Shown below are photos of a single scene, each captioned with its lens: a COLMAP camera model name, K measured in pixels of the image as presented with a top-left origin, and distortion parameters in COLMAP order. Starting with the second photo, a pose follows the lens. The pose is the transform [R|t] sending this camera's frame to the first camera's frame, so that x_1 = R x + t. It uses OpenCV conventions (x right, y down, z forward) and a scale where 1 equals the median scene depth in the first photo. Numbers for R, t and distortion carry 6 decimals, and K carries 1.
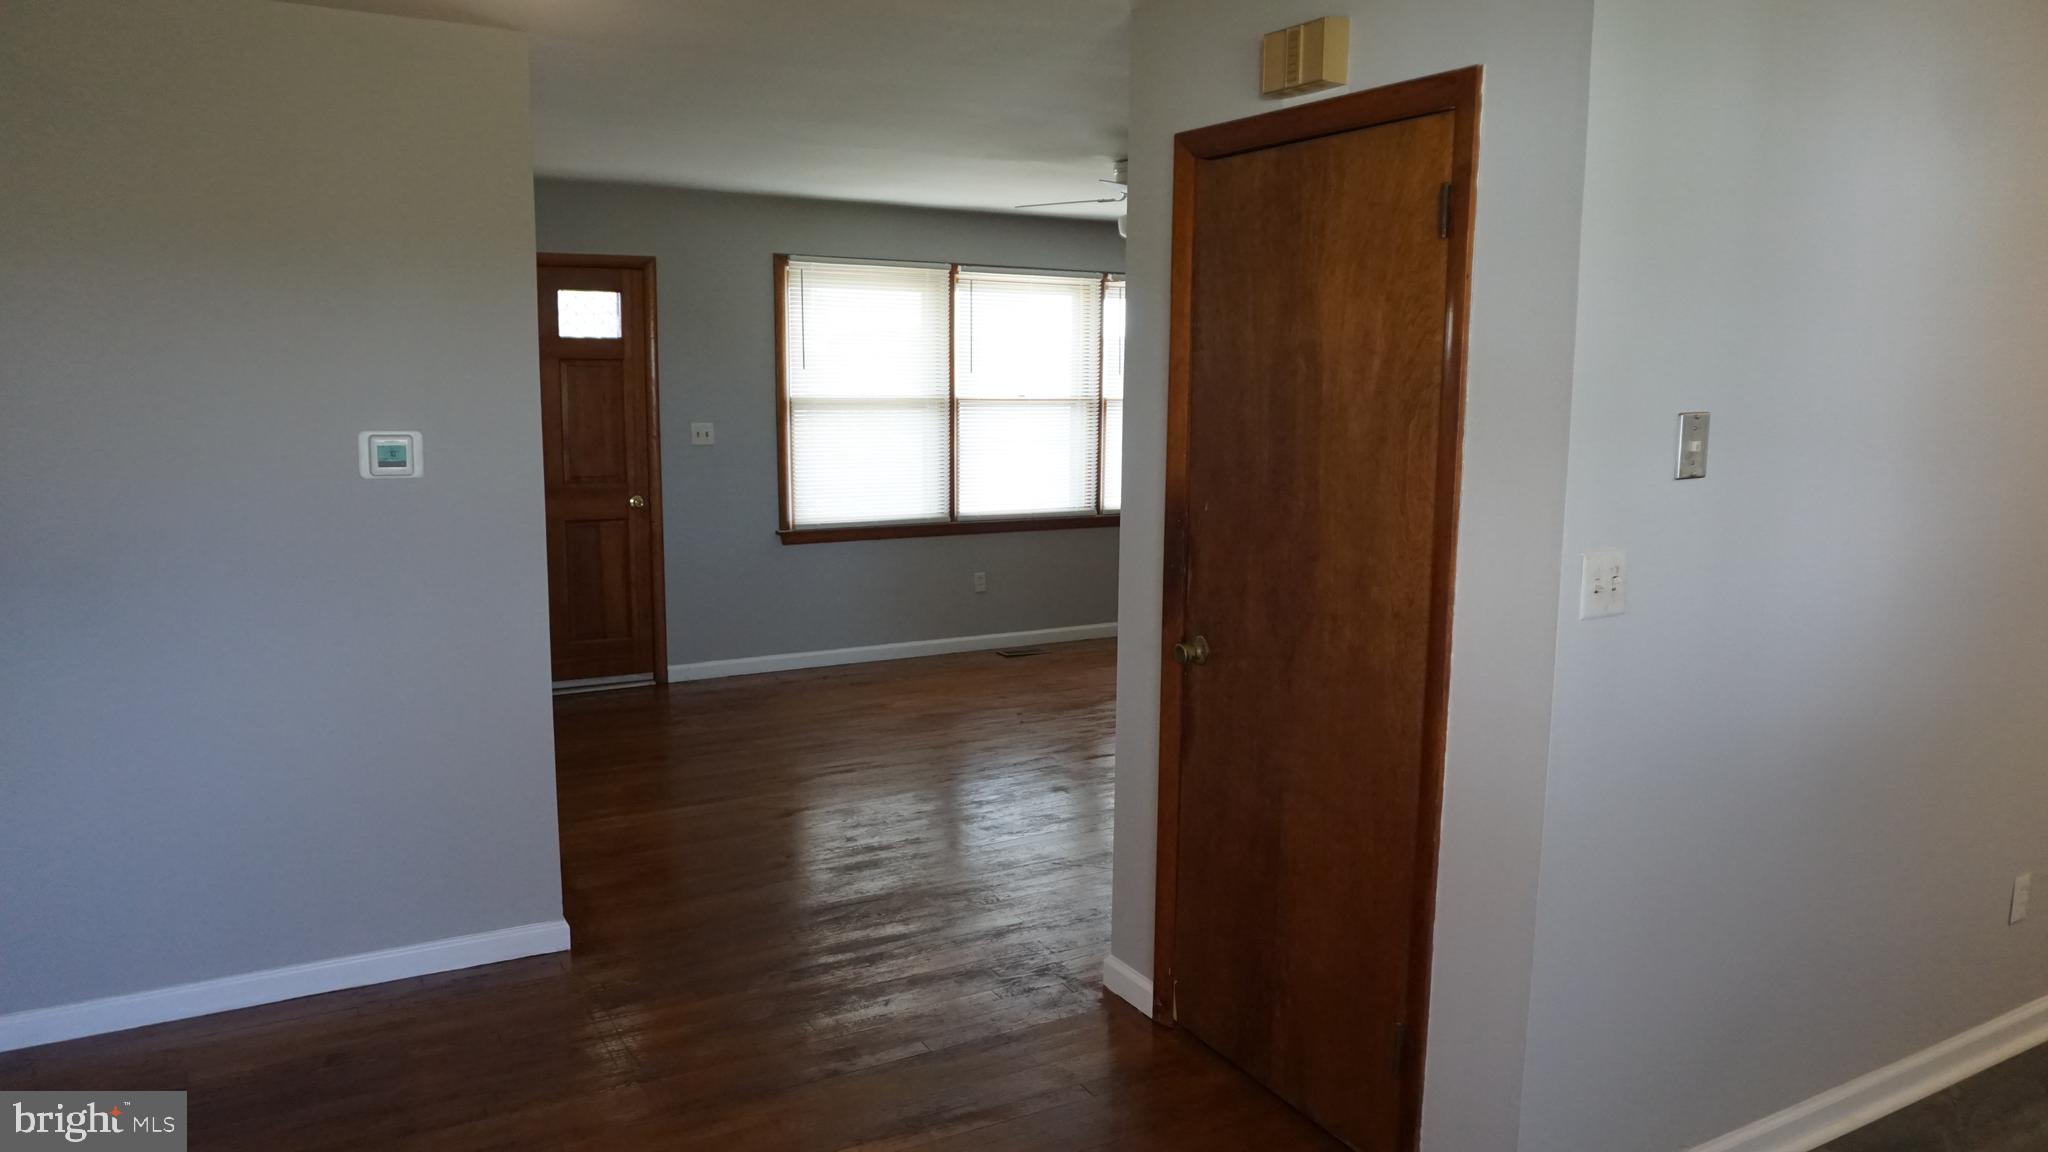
lens RADIAL K [[1360.7, 0, 1015.5], [0, 1360.7, 575.8], [0, 0, 1]] dist [-0.051473, 0.022530]
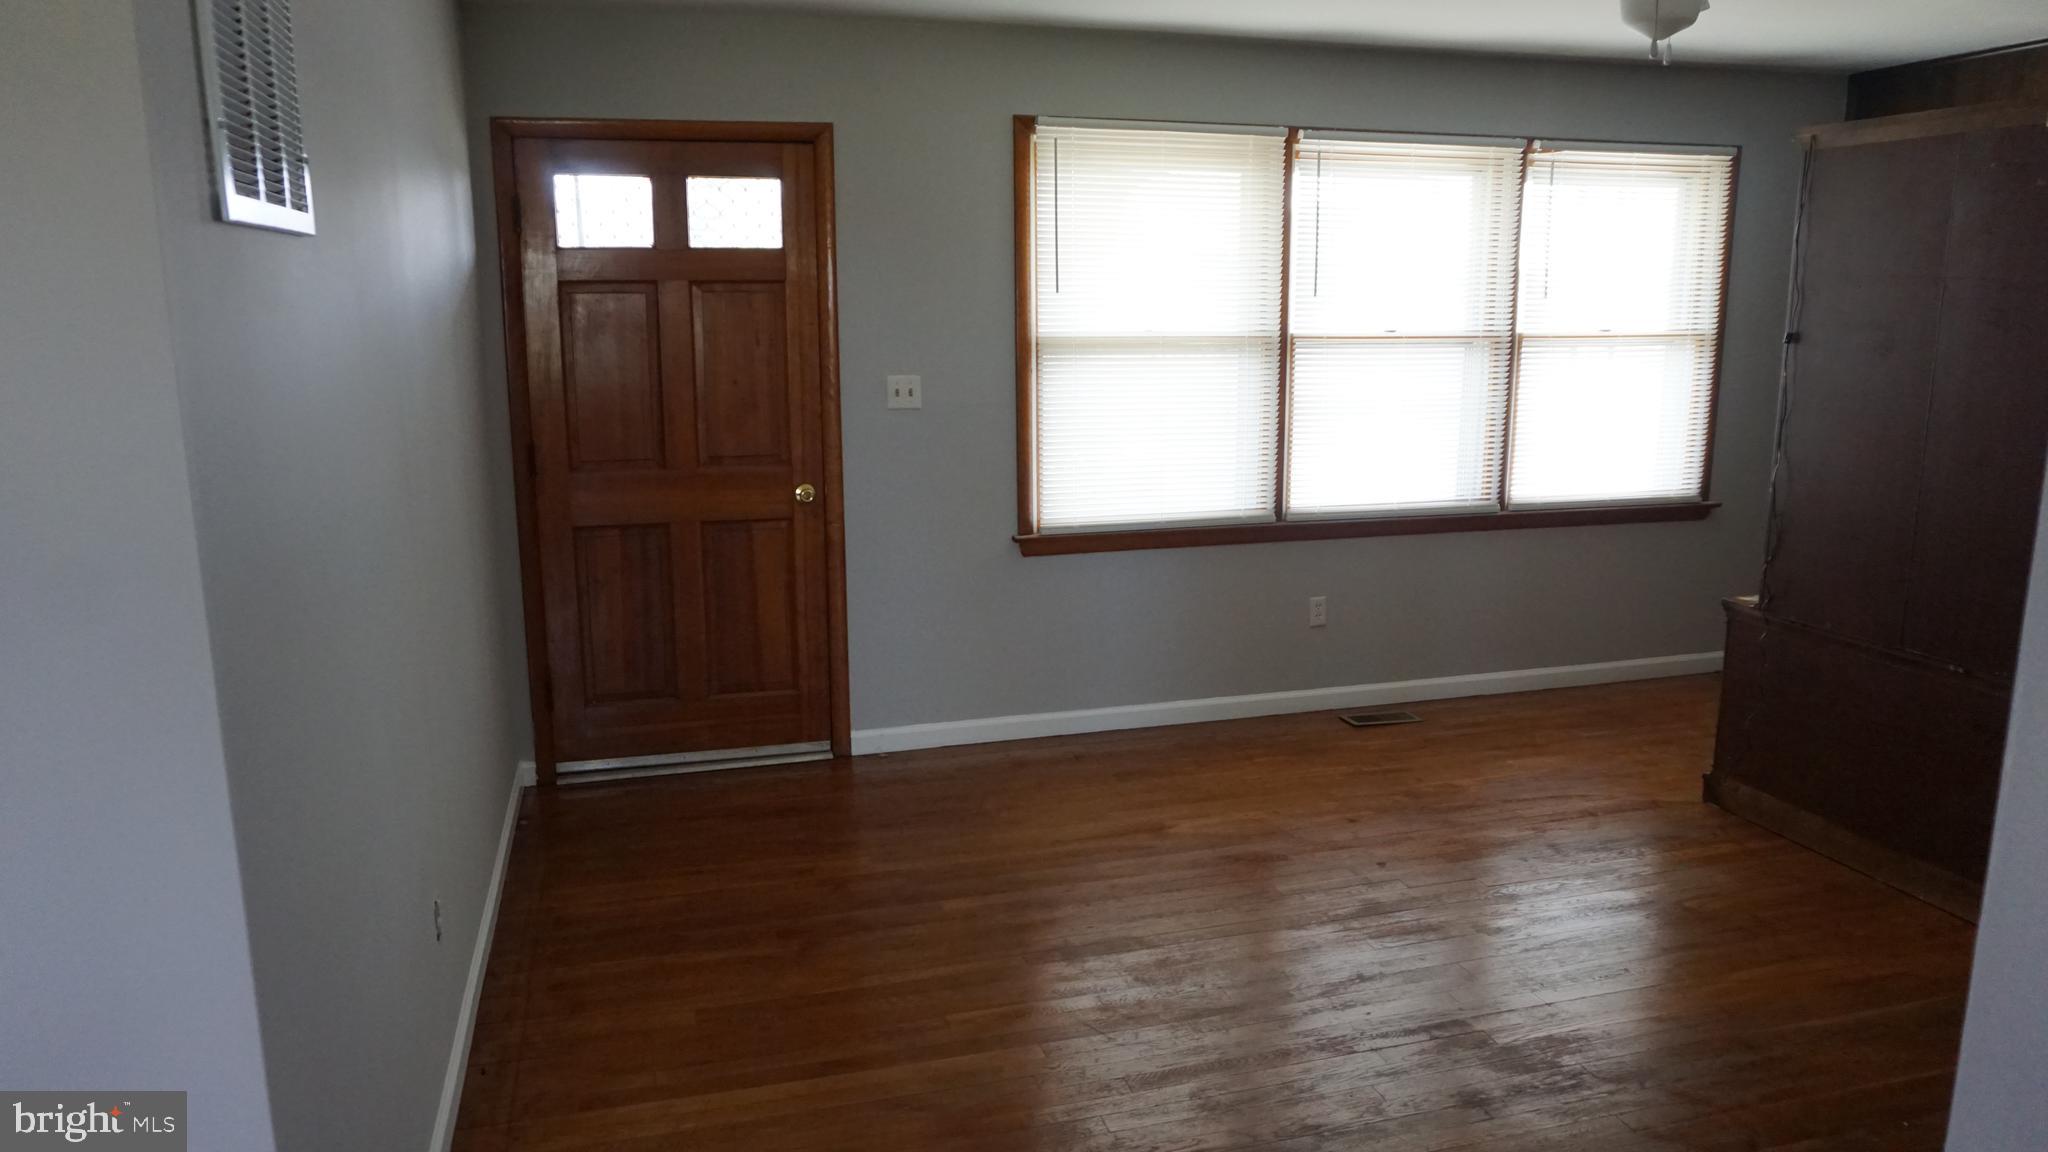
lens RADIAL K [[1360.7, 0, 1015.5], [0, 1360.7, 575.8], [0, 0, 1]] dist [-0.051473, 0.022530]
pose [[0.972207, 0.031844, -0.231948, -0.018631], [-0.021000, 0.998574, 0.049073, -0.047627], [0.233180, -0.042838, 0.971490, 0.354369]]
